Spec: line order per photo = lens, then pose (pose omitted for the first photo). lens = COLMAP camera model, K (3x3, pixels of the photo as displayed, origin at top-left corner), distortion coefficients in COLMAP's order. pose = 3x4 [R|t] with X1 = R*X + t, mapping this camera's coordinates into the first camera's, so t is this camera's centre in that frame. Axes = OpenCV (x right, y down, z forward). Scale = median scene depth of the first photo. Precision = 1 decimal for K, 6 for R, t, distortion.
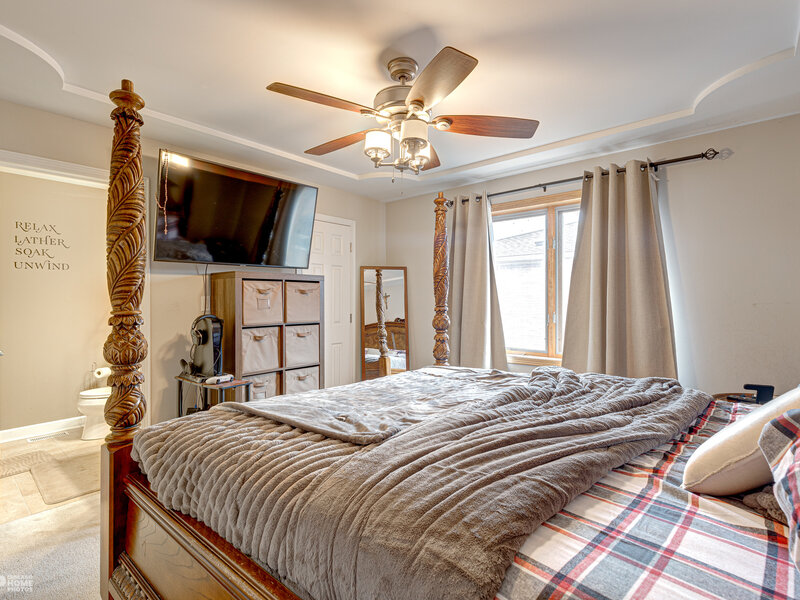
lens RADIAL K [[402.2, 0, 400.0], [0, 402.2, 300.0], [0, 0, 1]] dist [0.001901, 0.000022]
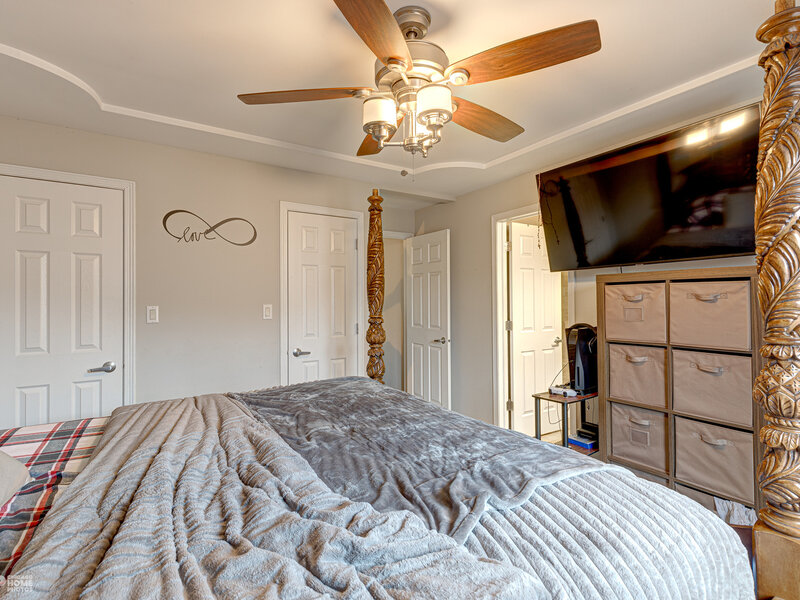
lens RADIAL K [[402.2, 0, 400.0], [0, 402.2, 300.0], [0, 0, 1]] dist [0.001901, 0.000022]
pose [[-0.301847, -0.015051, -0.953238, 0.524012], [-0.007637, 0.999881, -0.013369, -0.004253], [0.953326, 0.003245, -0.301926, 0.810276]]
